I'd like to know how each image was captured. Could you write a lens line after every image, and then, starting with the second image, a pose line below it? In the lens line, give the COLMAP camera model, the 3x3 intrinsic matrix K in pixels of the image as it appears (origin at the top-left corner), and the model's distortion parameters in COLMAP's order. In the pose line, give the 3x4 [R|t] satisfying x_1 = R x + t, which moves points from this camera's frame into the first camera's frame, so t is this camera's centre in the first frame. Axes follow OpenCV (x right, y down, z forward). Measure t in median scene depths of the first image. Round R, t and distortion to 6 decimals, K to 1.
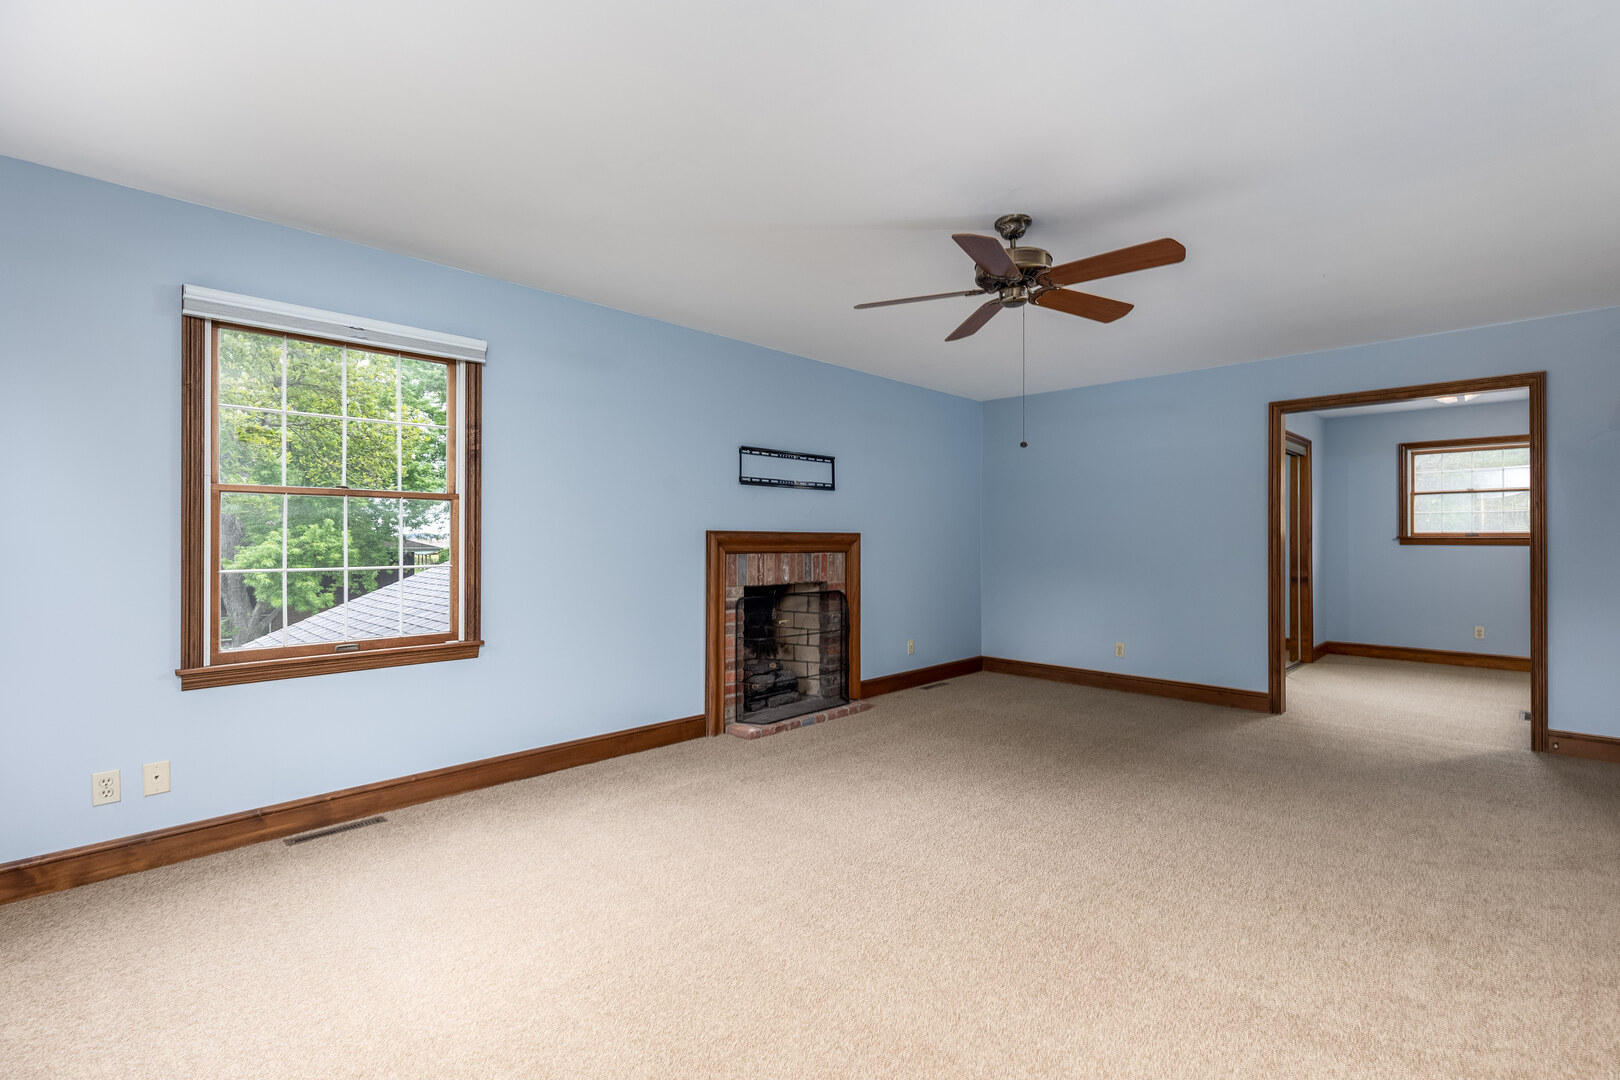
lens RADIAL K [[723.8, 0, 818.0], [0, 723.8, 533.2], [0, 0, 1]] dist [0.008888, -0.002522]
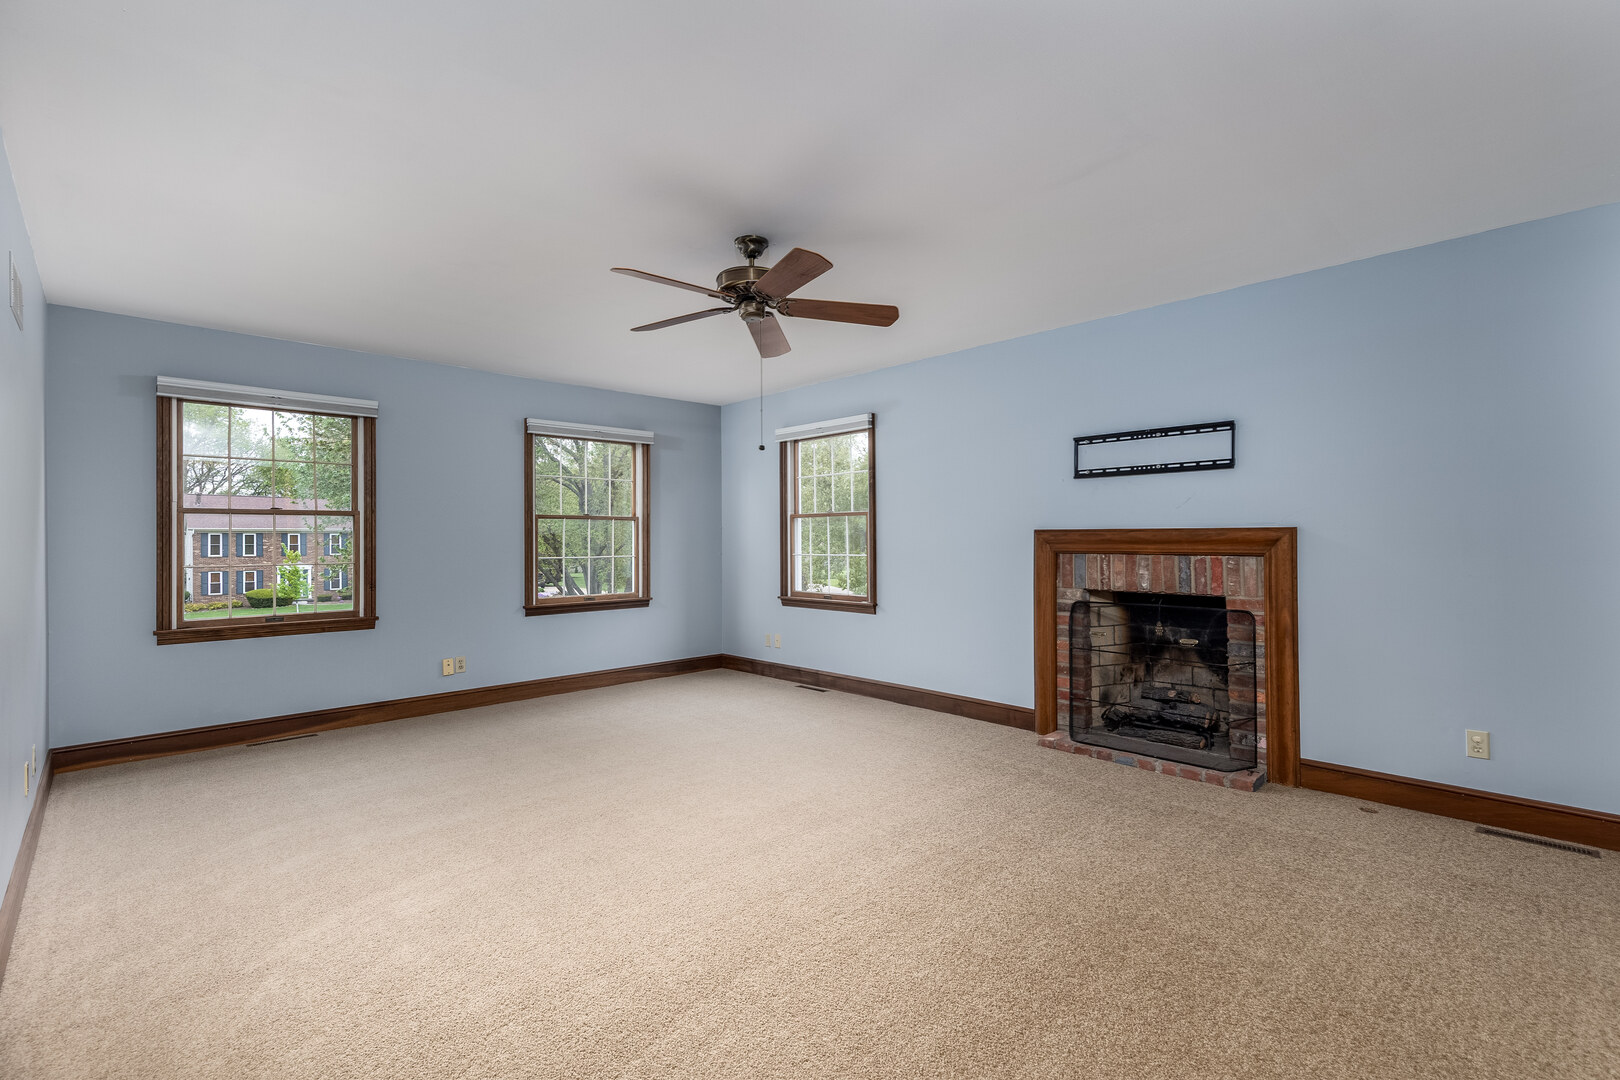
lens RADIAL K [[723.8, 0, 808.7], [0, 723.8, 539.6], [0, 0, 1]] dist [0.008888, -0.002522]
pose [[-0.022193, 0.000413, -0.999754, 0.814866], [0.012712, 0.999919, 0.000131, 0.005865], [0.999673, -0.012706, -0.022196, 0.663795]]
